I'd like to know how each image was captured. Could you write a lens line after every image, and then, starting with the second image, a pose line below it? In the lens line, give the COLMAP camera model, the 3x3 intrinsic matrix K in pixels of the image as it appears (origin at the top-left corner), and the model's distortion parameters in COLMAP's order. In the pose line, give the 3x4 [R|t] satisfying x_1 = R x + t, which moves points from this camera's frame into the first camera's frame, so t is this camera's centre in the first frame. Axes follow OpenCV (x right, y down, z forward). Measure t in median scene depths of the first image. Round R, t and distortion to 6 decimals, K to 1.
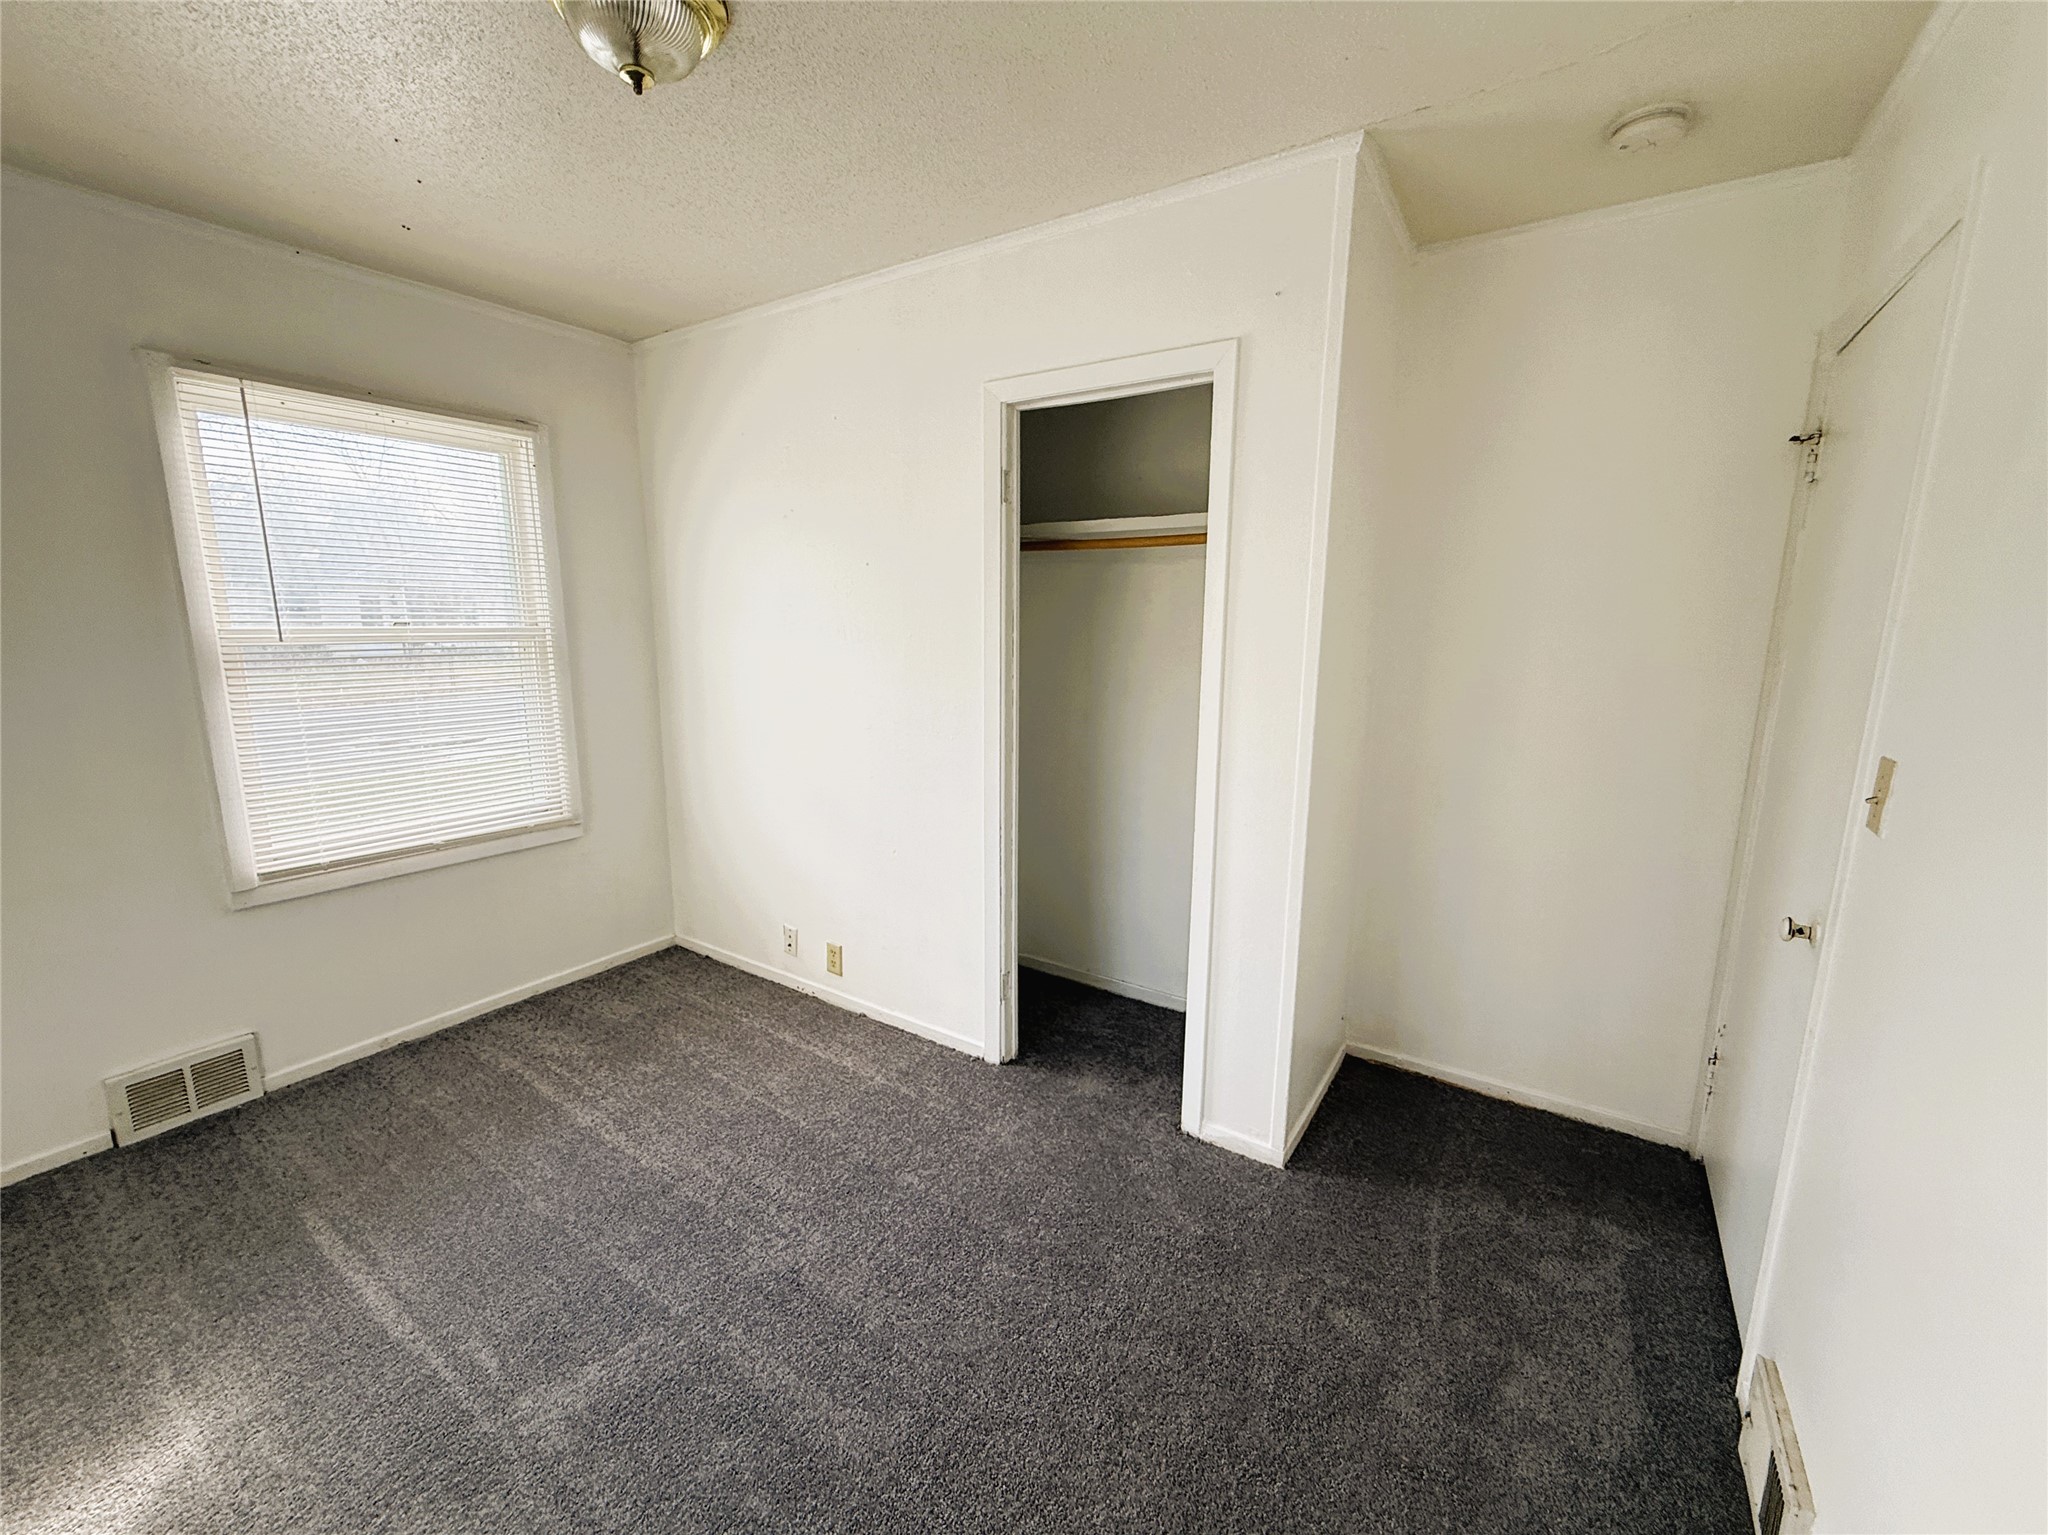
lens RADIAL K [[820.0, 0, 1017.6], [0, 820.0, 766.1], [0, 0, 1]] dist [0.000548, 0.000691]
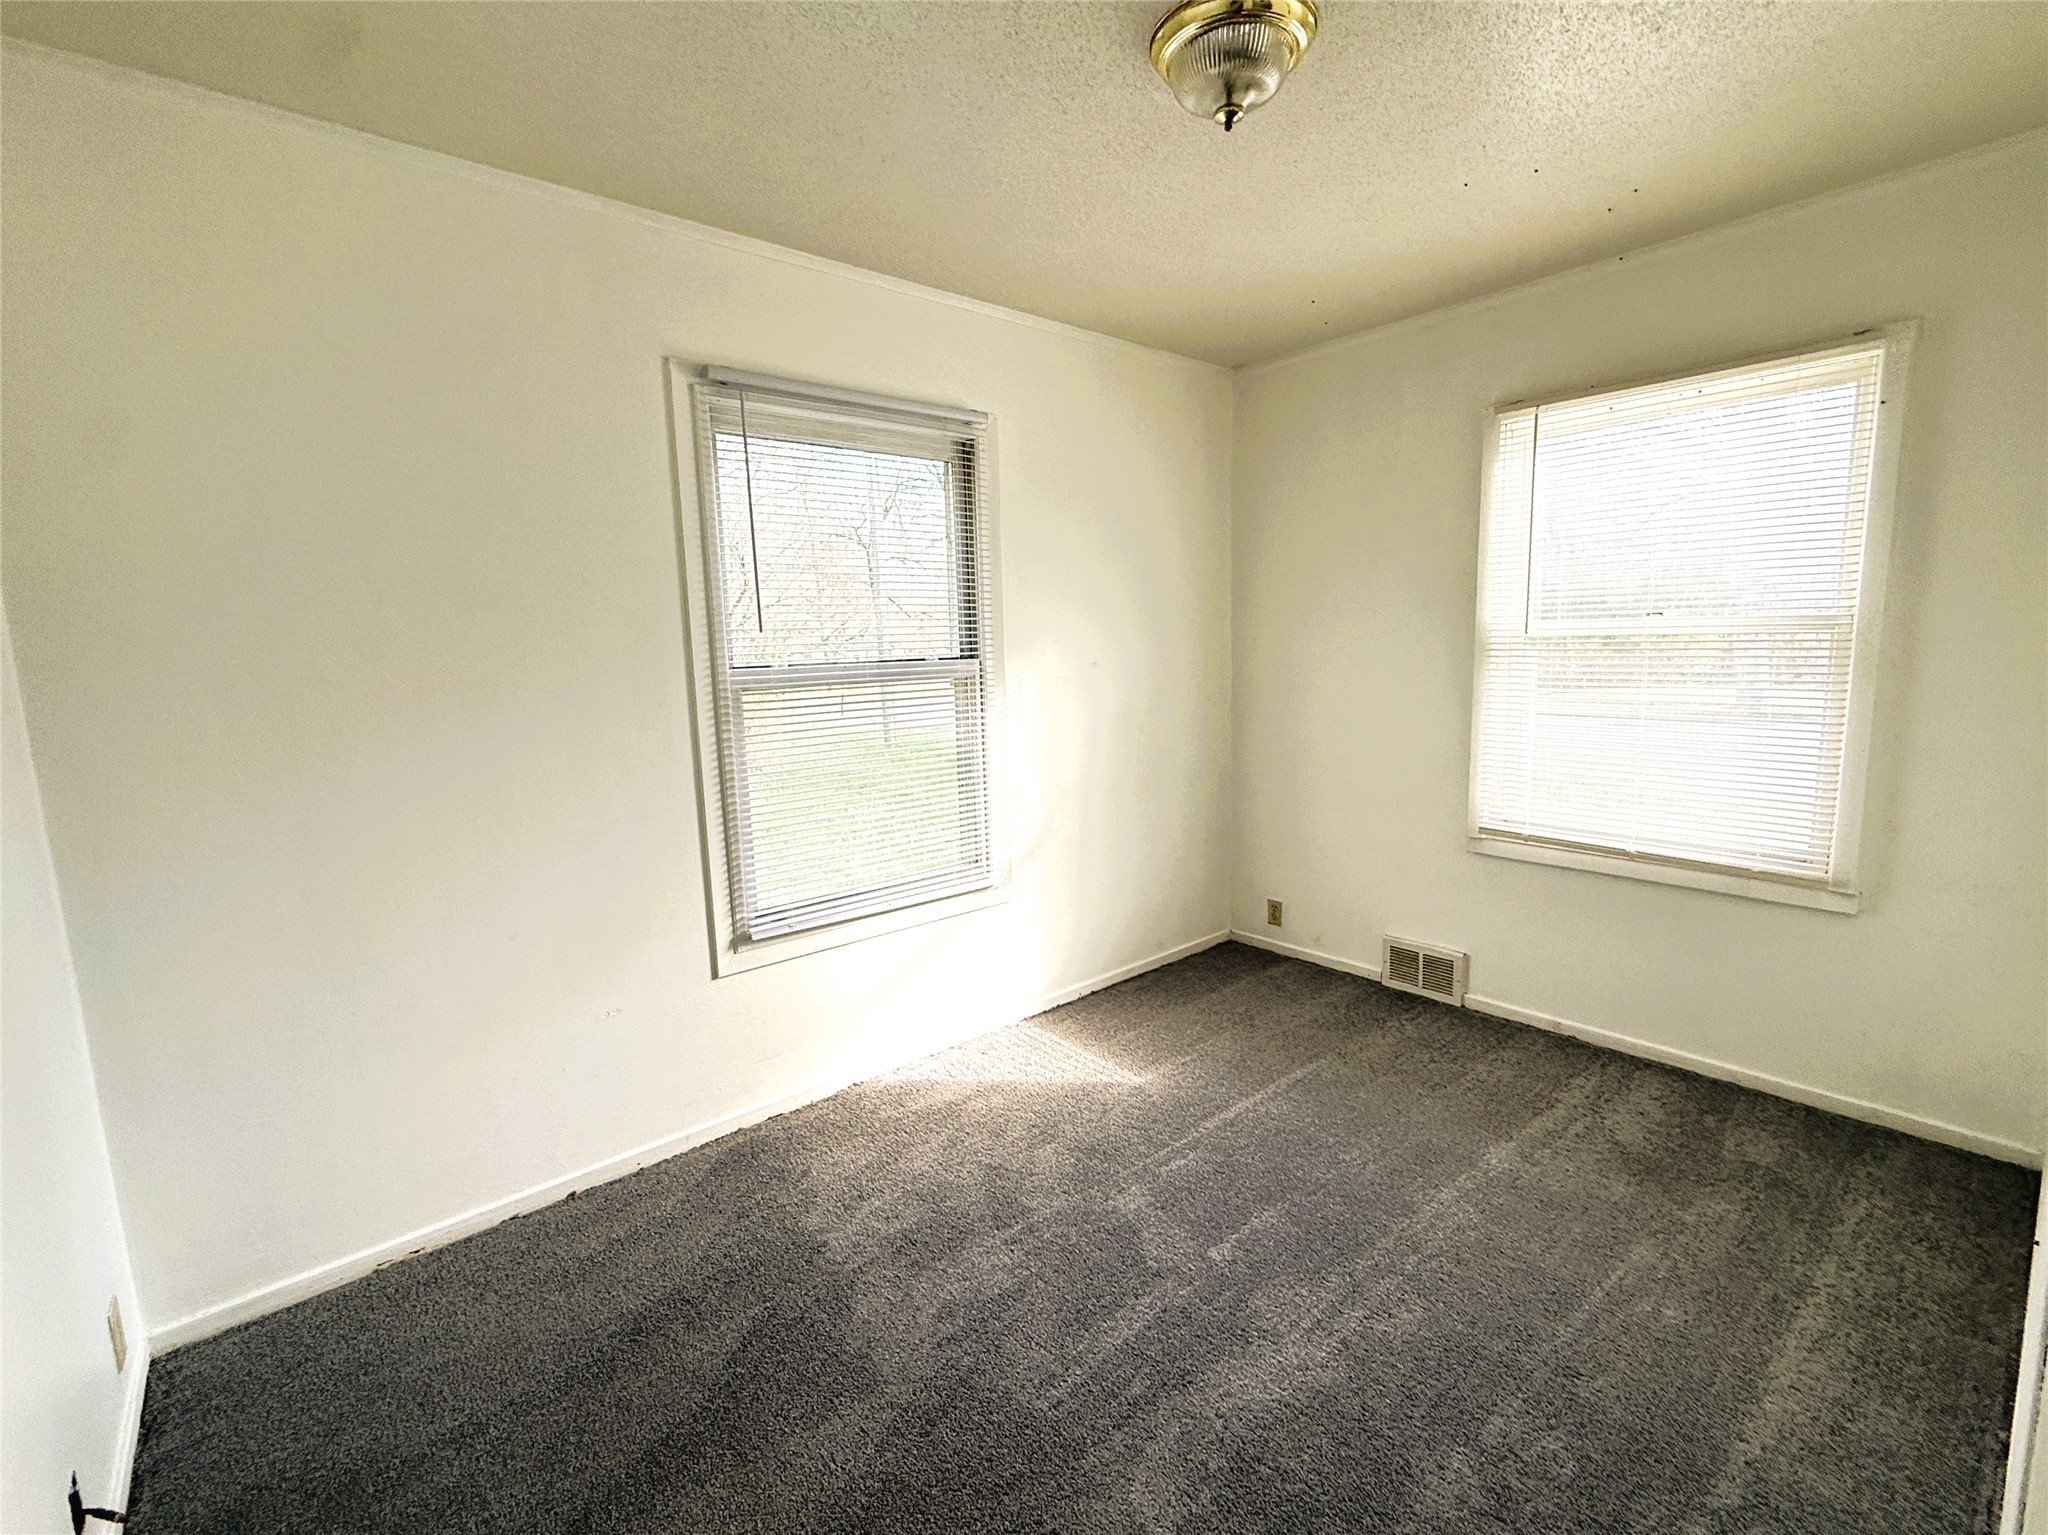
lens RADIAL K [[847.2, 0, 1015.3], [0, 847.2, 767.0], [0, 0, 1]] dist [0.000304, 0.000431]
pose [[-0.258627, 0.138613, -0.955980, 0.398566], [-0.151471, 0.971589, 0.181855, -0.072211], [0.954028, 0.191836, -0.230283, 0.576658]]
